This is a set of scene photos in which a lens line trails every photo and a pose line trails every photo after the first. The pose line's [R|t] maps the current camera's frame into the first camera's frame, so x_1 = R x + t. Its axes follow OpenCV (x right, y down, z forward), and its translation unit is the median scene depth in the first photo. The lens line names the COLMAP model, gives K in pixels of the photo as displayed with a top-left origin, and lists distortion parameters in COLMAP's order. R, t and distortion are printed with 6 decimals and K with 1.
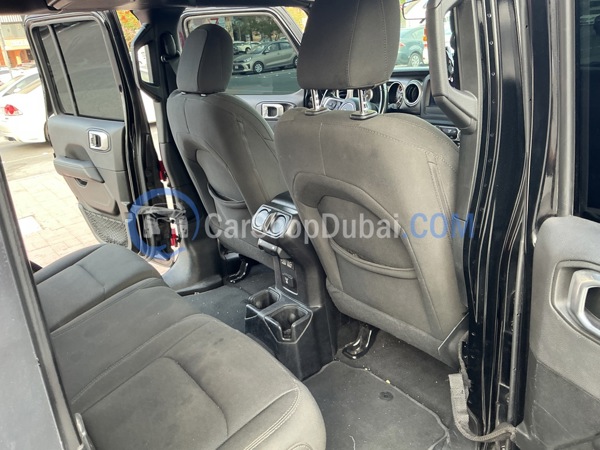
lens RADIAL K [[504.1, 0, 300.0], [0, 504.1, 225.0], [0, 0, 1]] dist [0.131861, -0.304659]
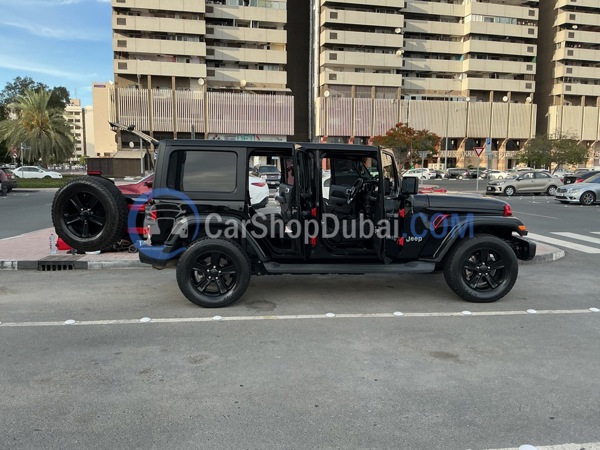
lens RADIAL K [[503.5, 0, 300.0], [0, 503.5, 225.0], [0, 0, 1]] dist [0.096828, -0.203883]
pose [[0.841478, 0.156111, -0.517247, 1.485766], [-0.263700, 0.954244, -0.140997, 0.518057], [0.471569, 0.255044, 0.844142, -1.786958]]
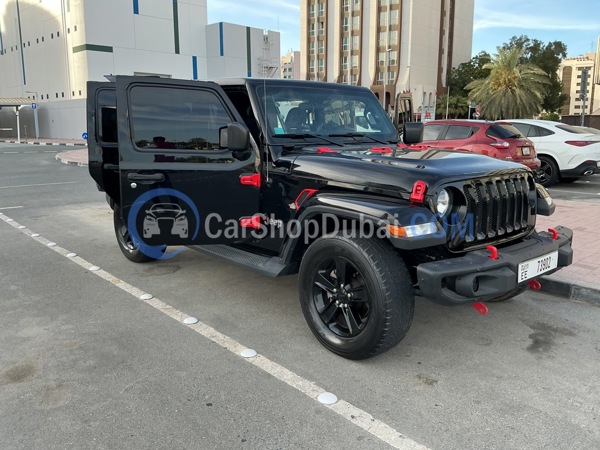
lens RADIAL K [[503.5, 0, 300.0], [0, 503.5, 225.0], [0, 0, 1]] dist [0.096828, -0.203883]
pose [[0.066784, 0.278729, -0.958045, 2.267094], [-0.348470, 0.906241, 0.239366, -0.377320], [0.934938, 0.317864, 0.157651, 0.586127]]
